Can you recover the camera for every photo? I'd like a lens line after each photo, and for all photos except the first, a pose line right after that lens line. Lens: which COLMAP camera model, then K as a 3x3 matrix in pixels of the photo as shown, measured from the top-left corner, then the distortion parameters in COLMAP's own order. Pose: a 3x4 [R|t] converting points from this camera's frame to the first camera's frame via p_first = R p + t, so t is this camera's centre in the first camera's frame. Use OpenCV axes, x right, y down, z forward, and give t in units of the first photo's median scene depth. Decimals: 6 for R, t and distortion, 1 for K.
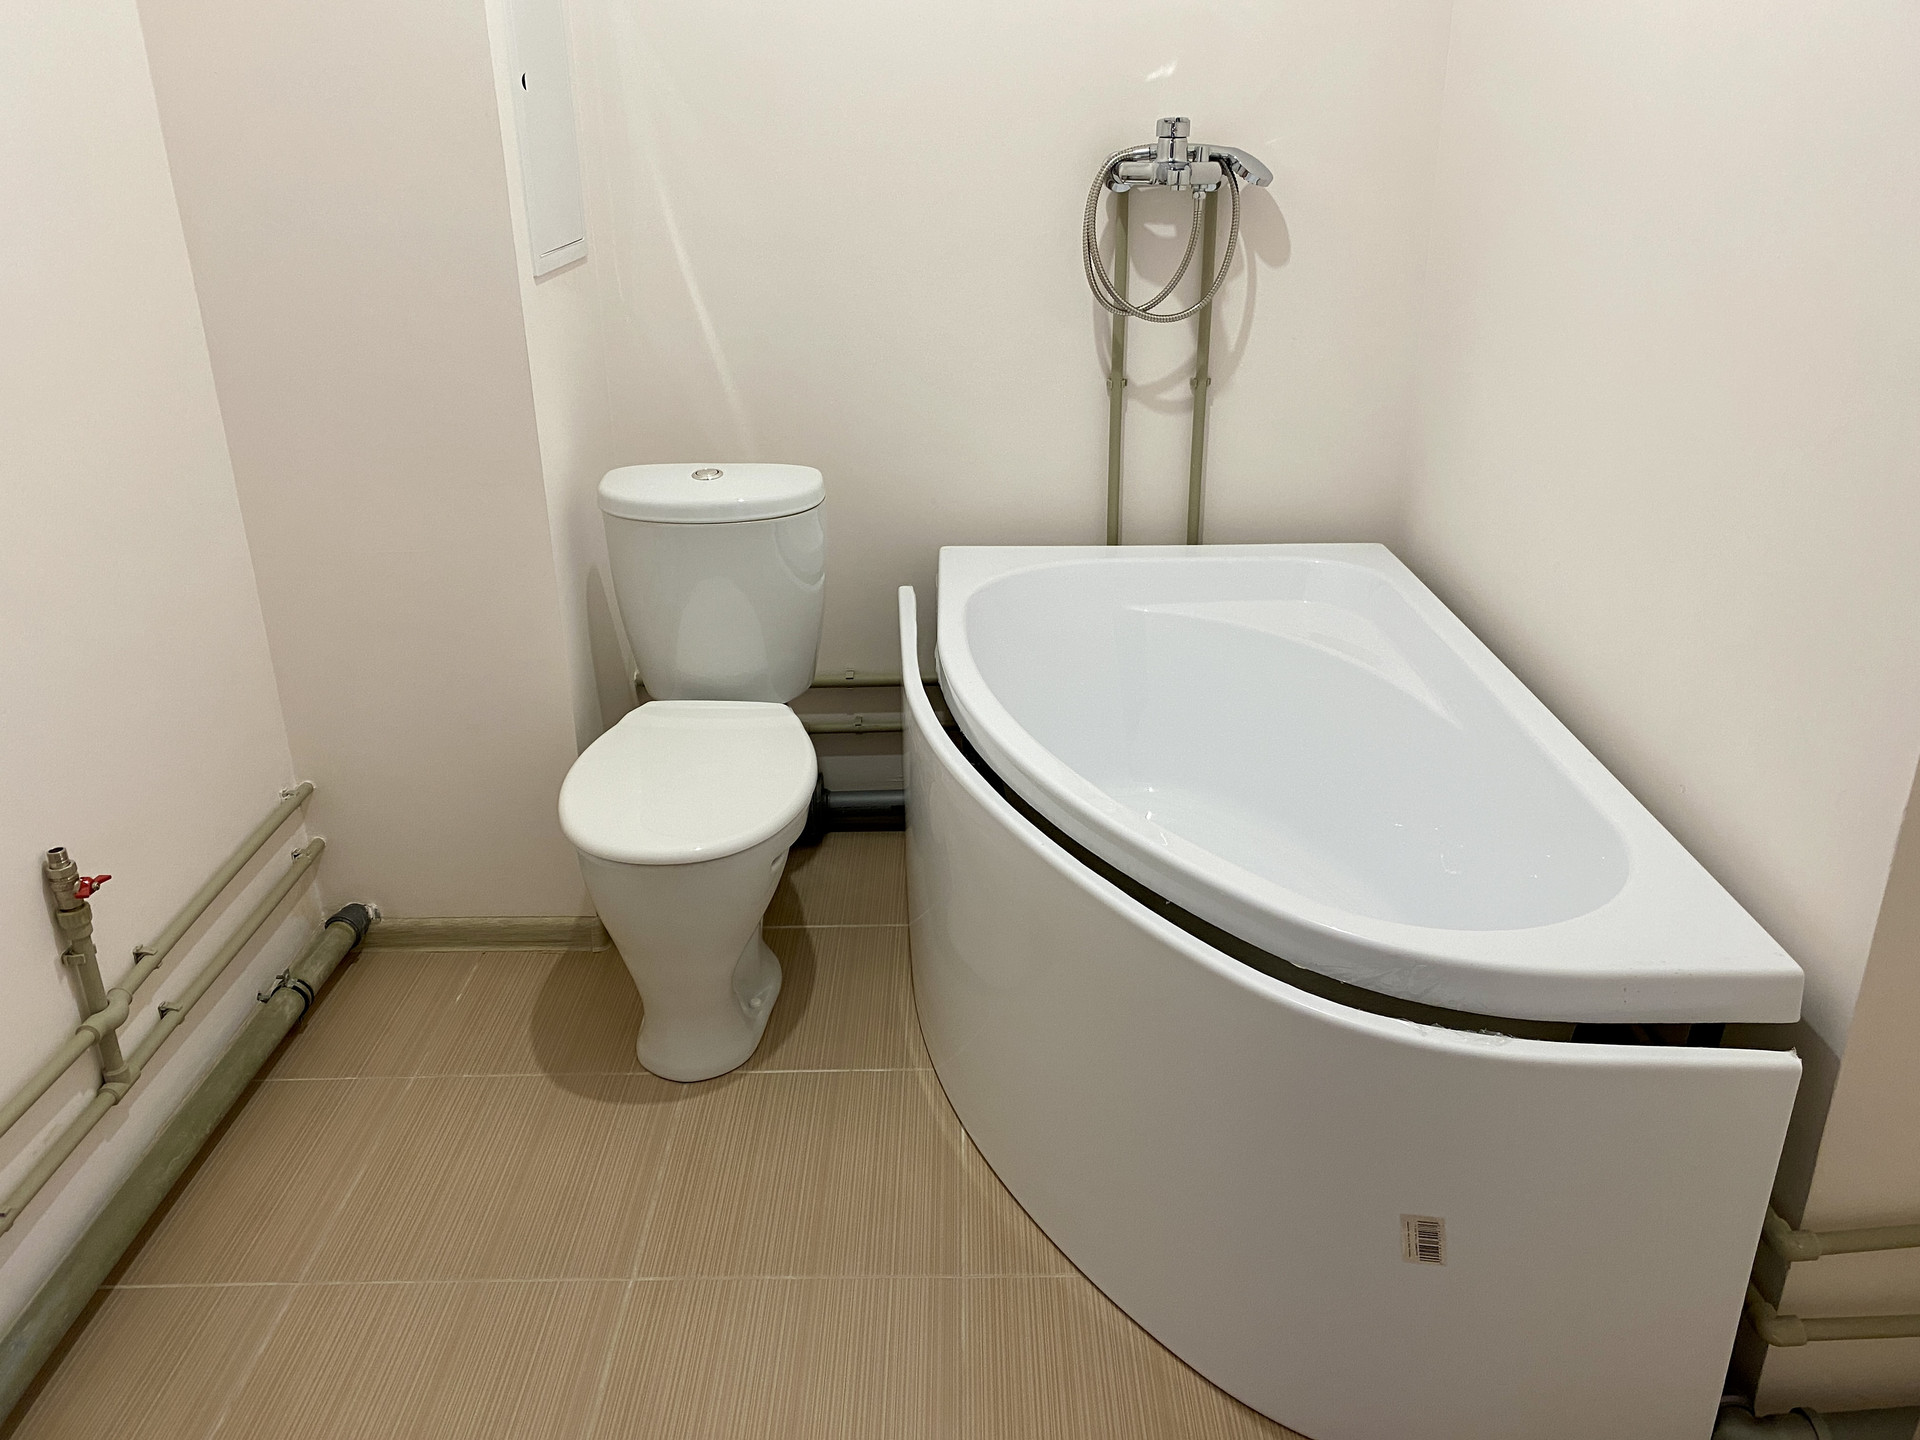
lens RADIAL K [[1452.2, 0, 969.1], [0, 1452.2, 720.5], [0, 0, 1]] dist [0.002434, -0.018338]
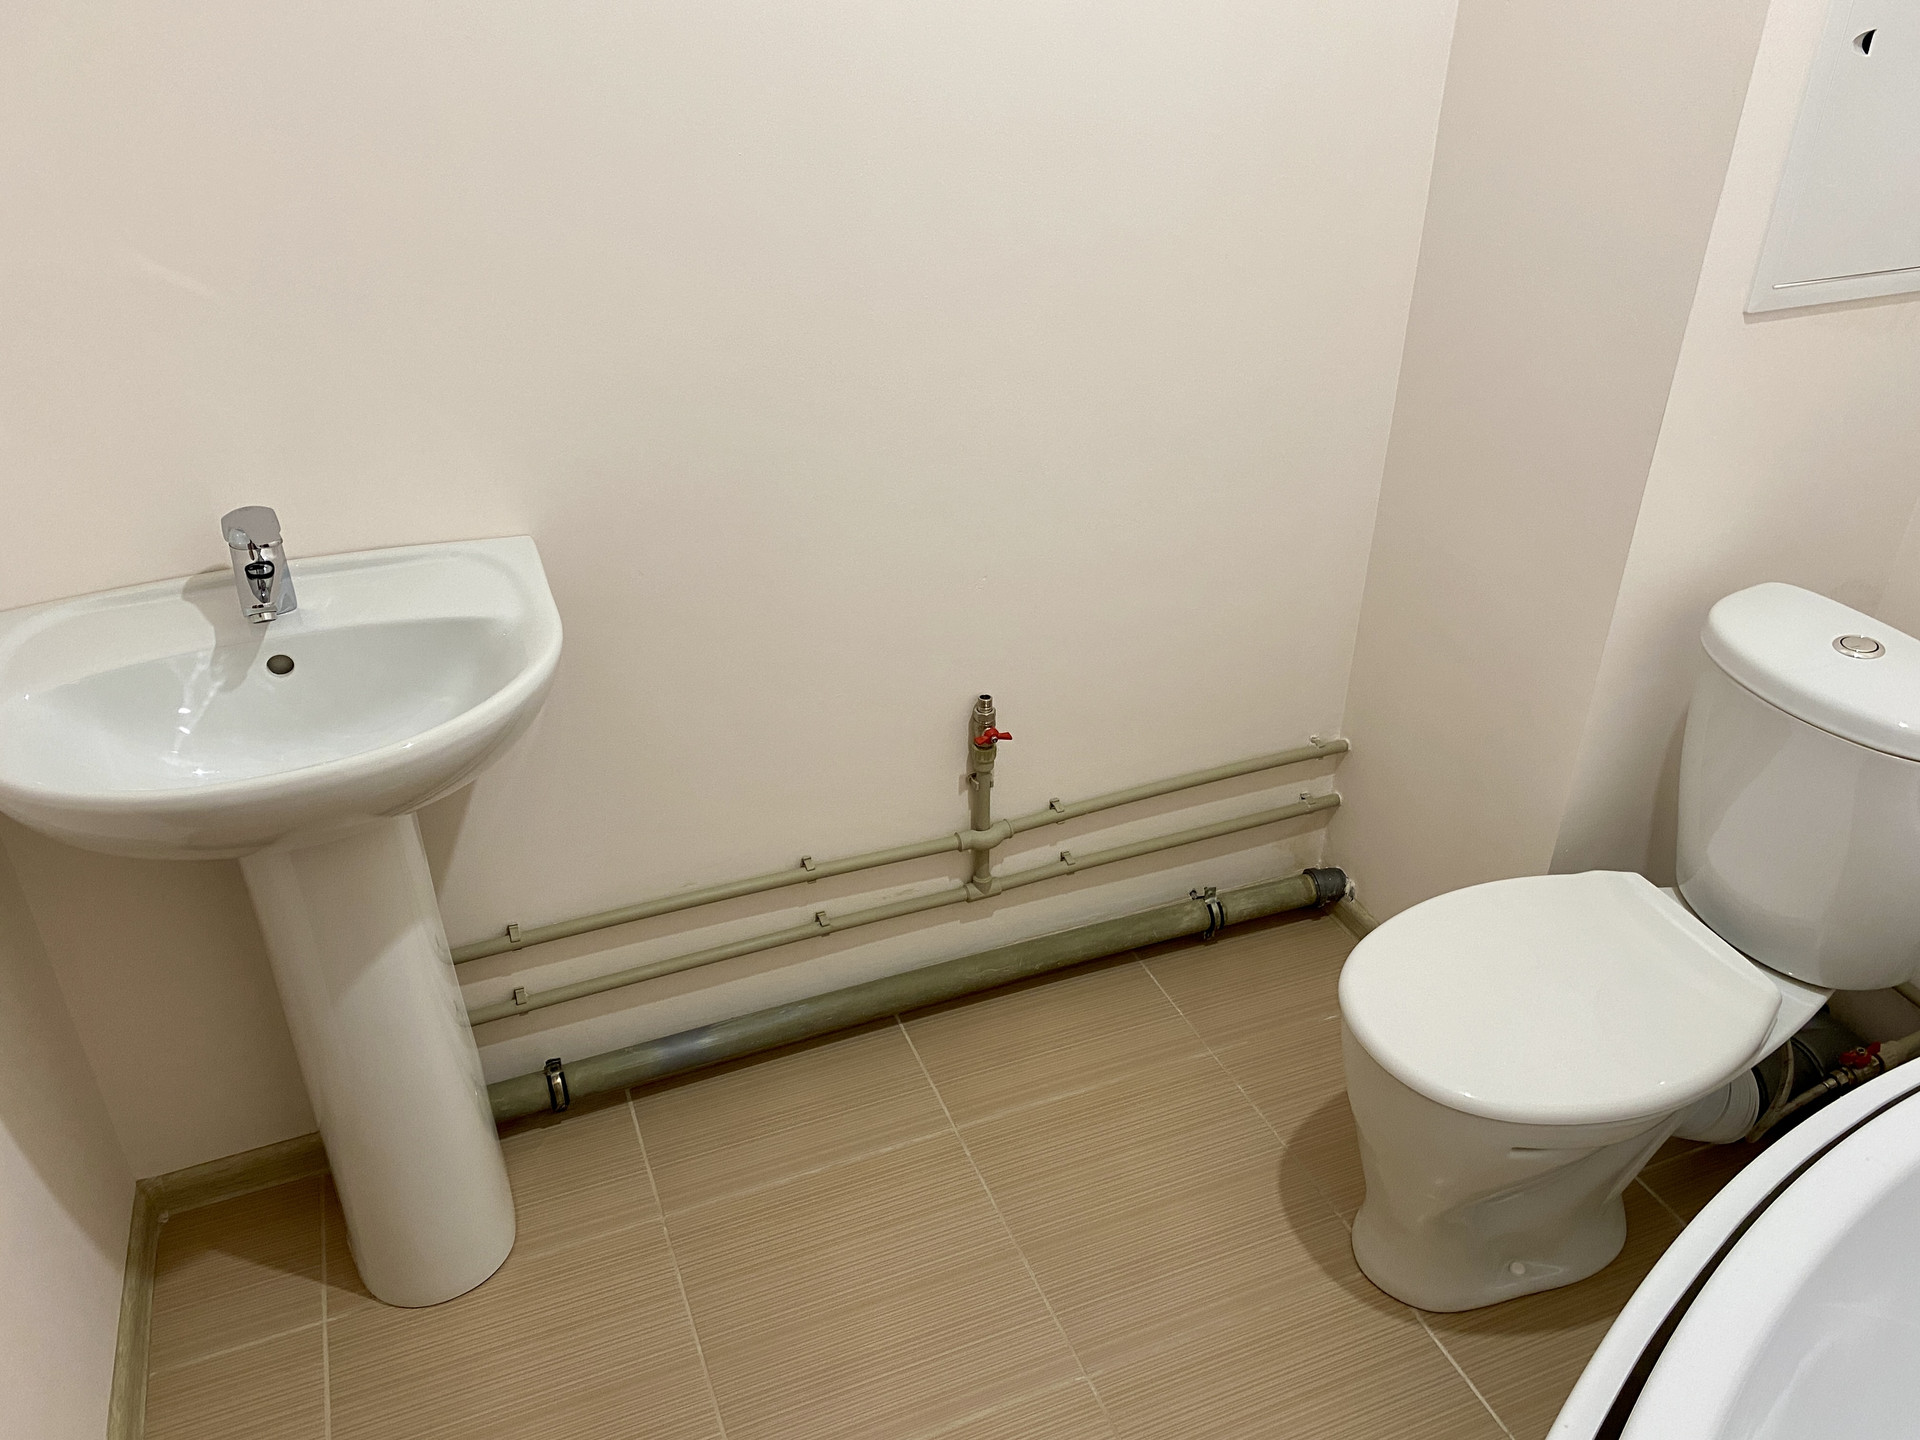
lens RADIAL K [[1452.2, 0, 961.7], [0, 1452.2, 715.8], [0, 0, 1]] dist [0.002434, -0.018338]
pose [[0.352969, 0.484055, -0.800689, 0.239571], [-0.367929, 0.858636, 0.356892, -0.241783], [0.860256, 0.168625, 0.481170, 0.336915]]
